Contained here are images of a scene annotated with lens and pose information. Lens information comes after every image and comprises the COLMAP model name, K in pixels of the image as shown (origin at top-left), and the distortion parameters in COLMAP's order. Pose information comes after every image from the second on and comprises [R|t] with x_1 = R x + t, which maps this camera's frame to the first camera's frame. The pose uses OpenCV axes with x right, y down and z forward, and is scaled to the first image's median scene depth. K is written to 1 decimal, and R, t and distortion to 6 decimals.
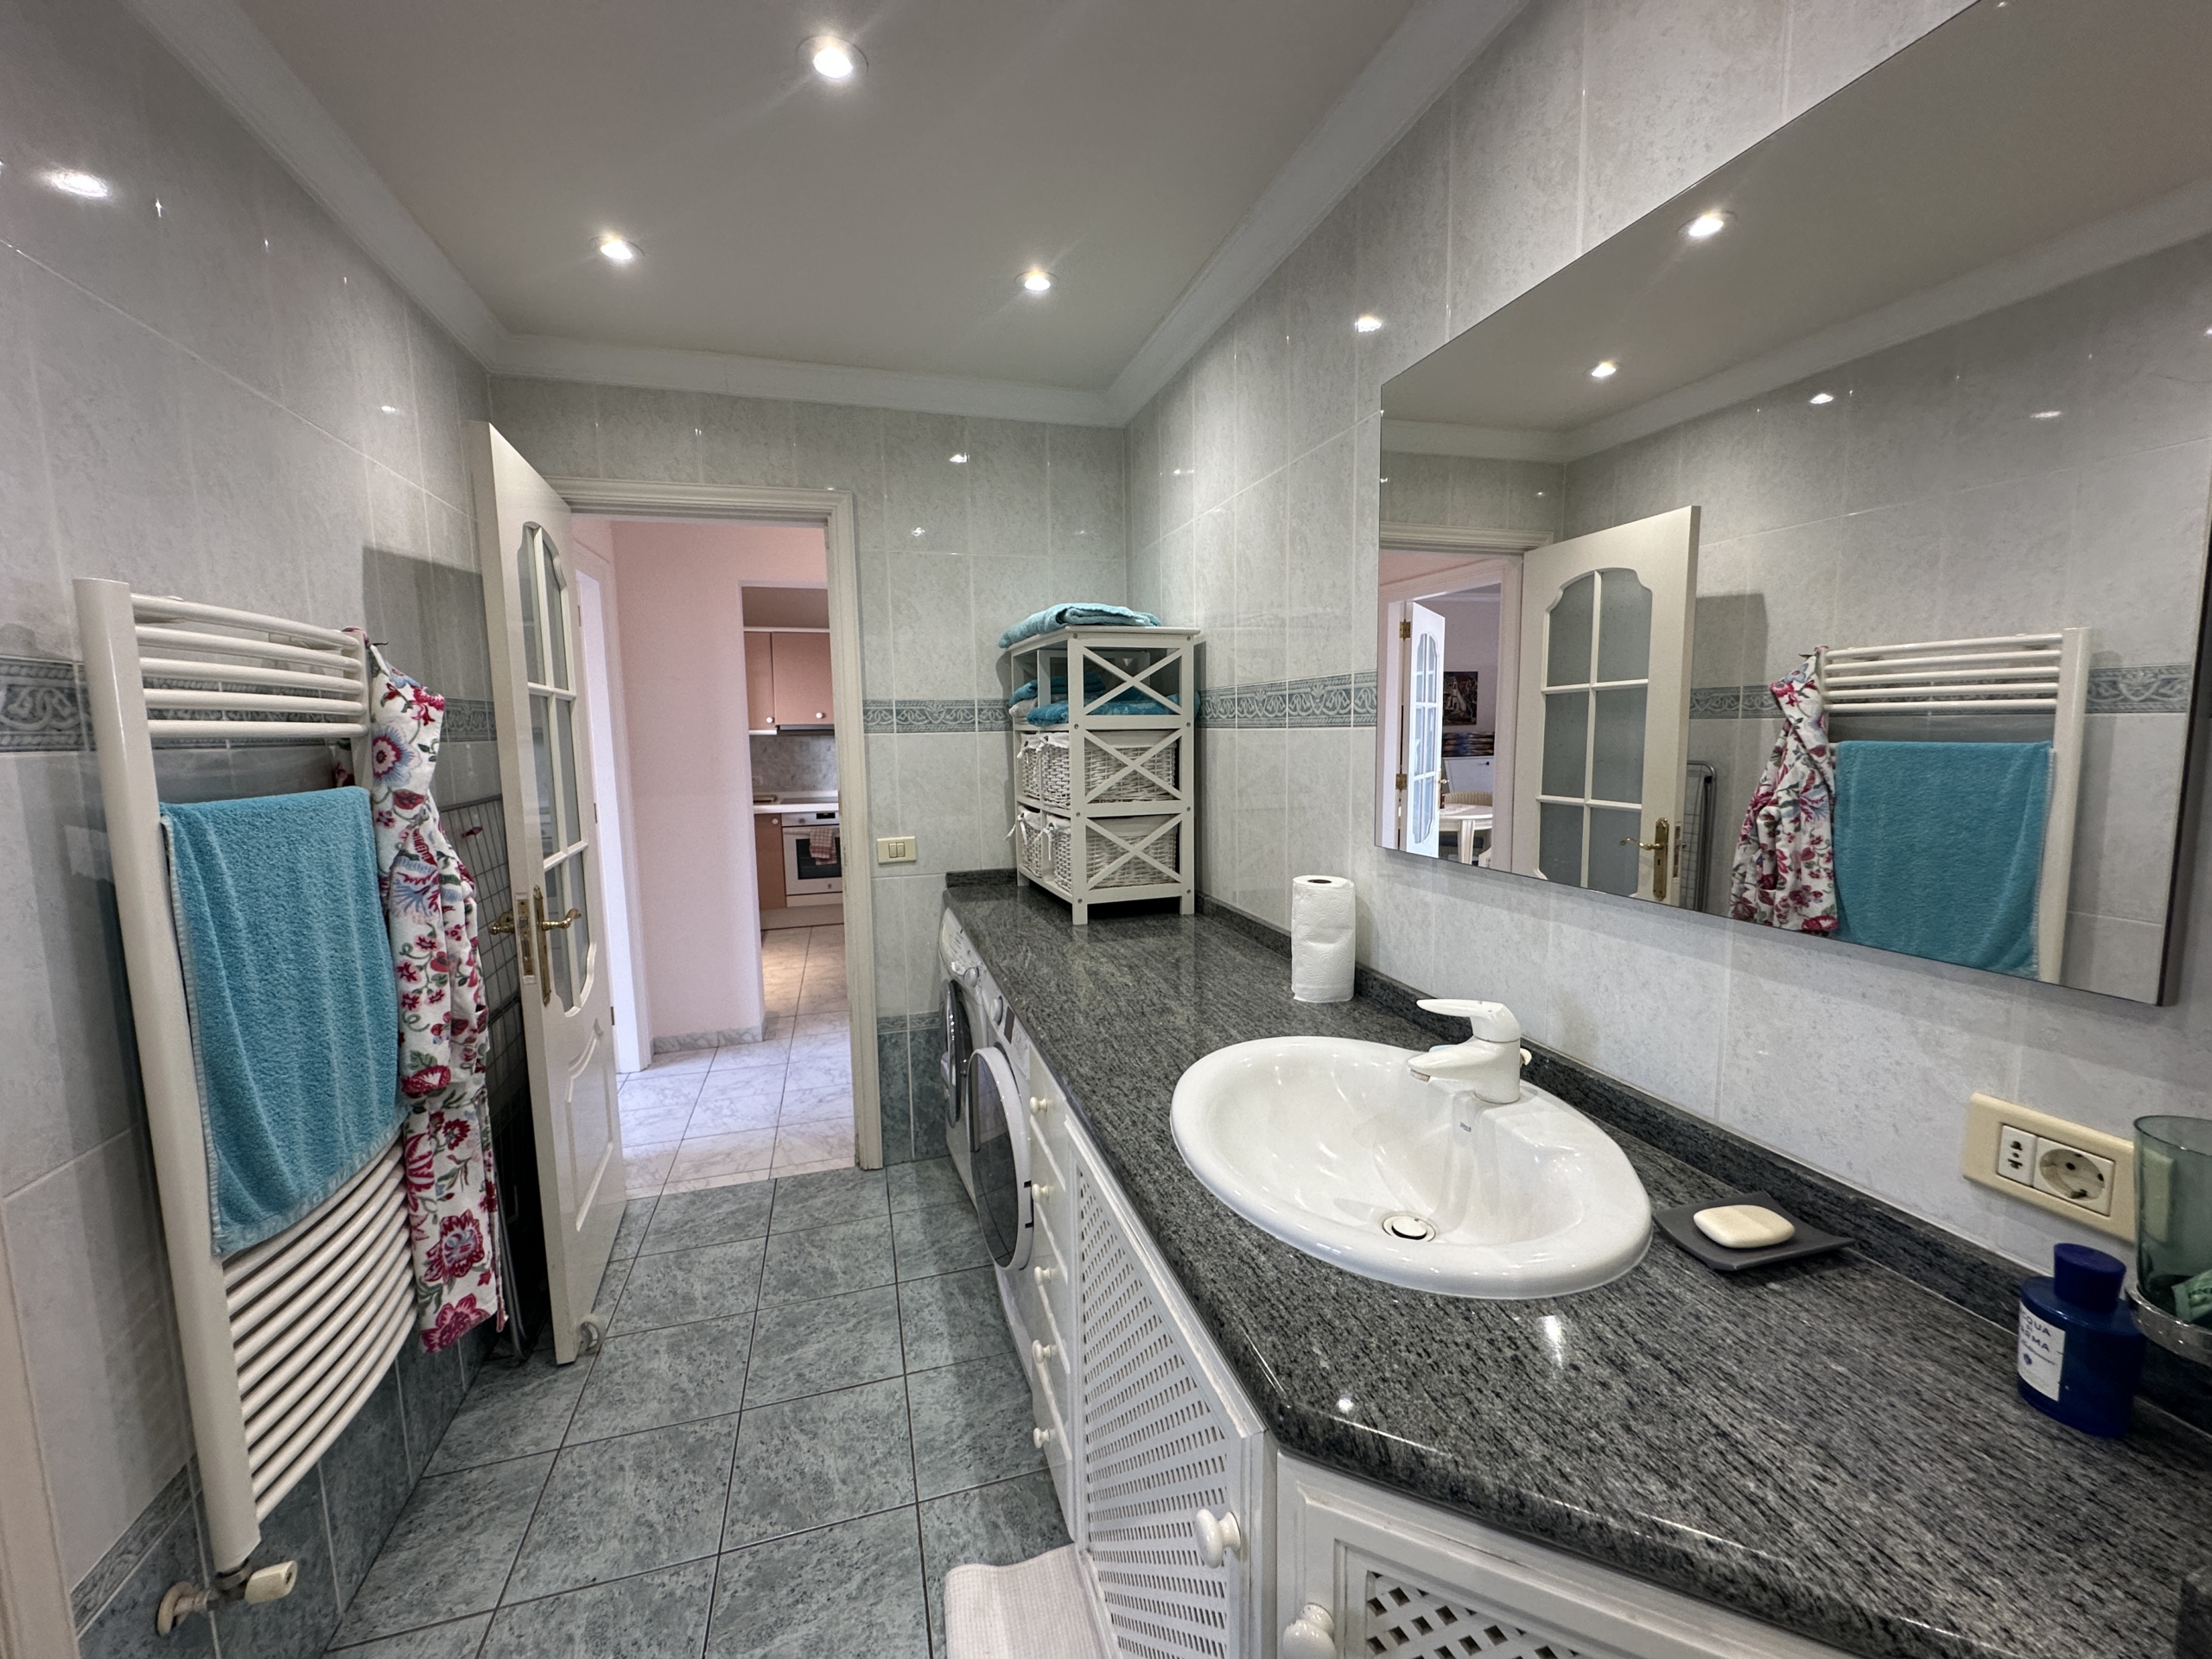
lens RADIAL K [[881.7, 0, 1102.3], [0, 881.7, 827.9], [0, 0, 1]] dist [-0.002898, 0.000328]
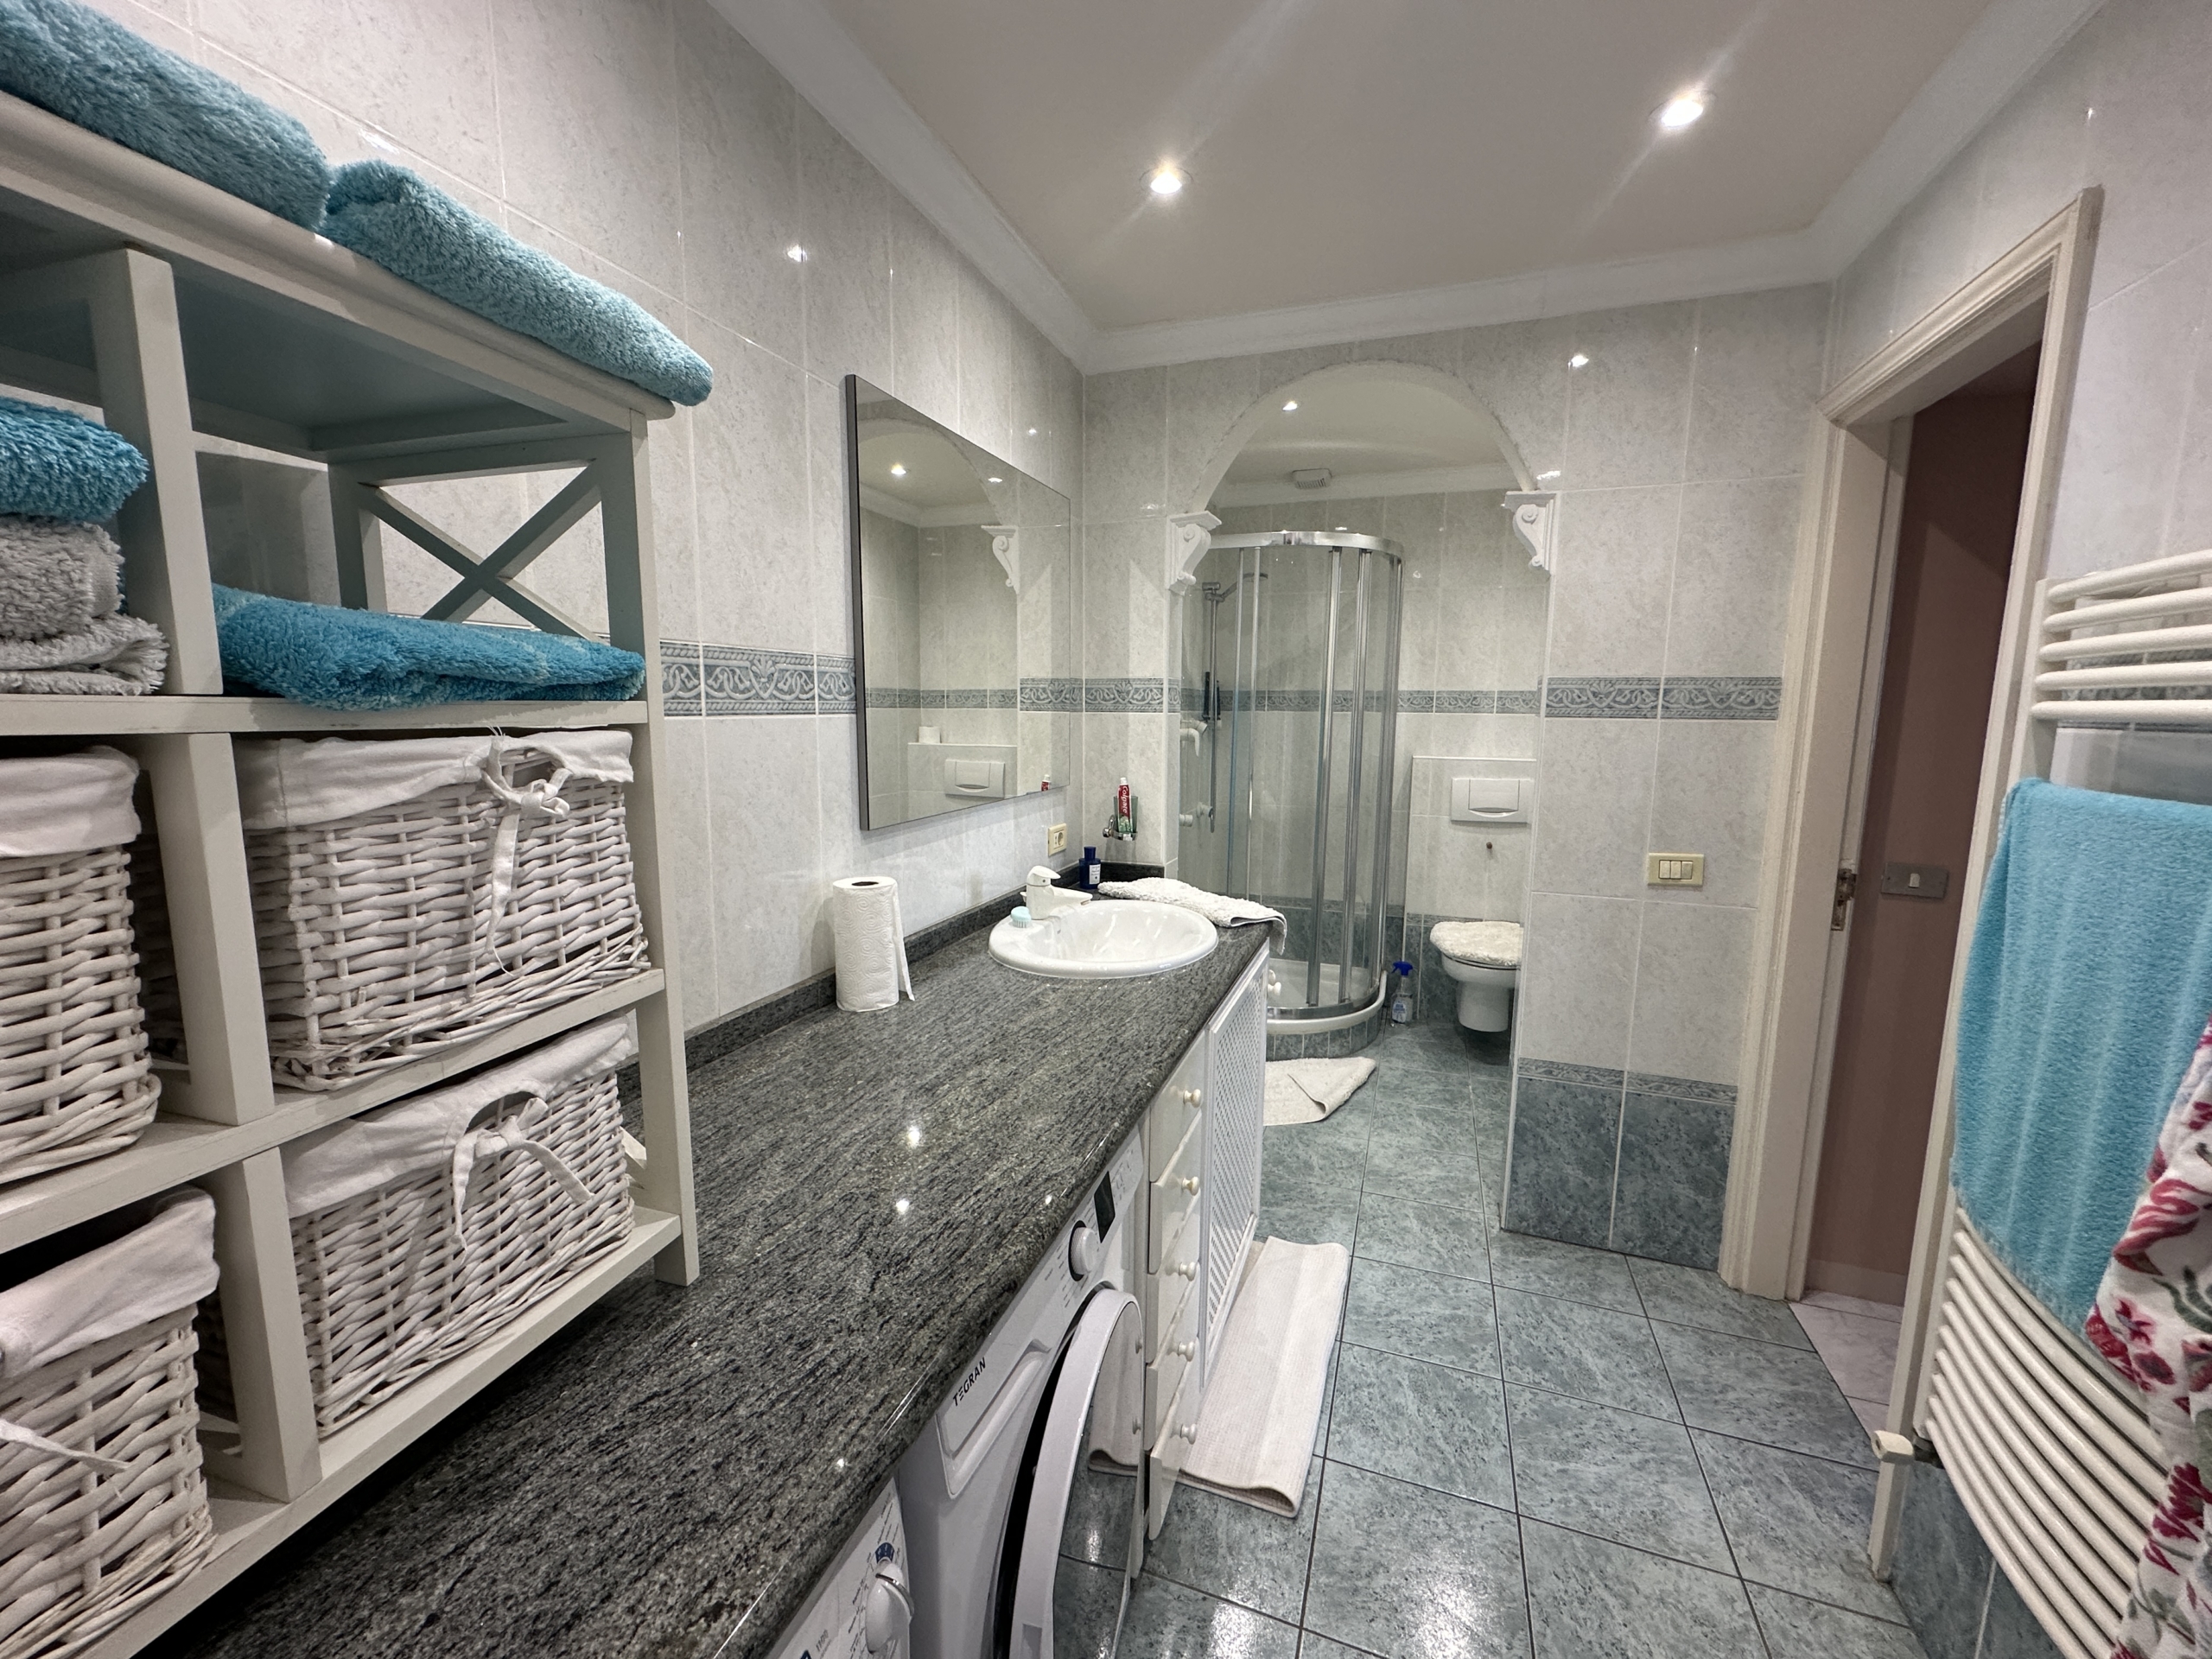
lens RADIAL K [[881.7, 0, 1102.3], [0, 881.7, 827.9], [0, 0, 1]] dist [-0.002898, 0.000328]
pose [[-0.803709, -0.072307, 0.590612, -0.485668], [0.074340, 0.972610, 0.220236, -0.178024], [-0.590360, 0.220912, -0.776320, 1.548319]]
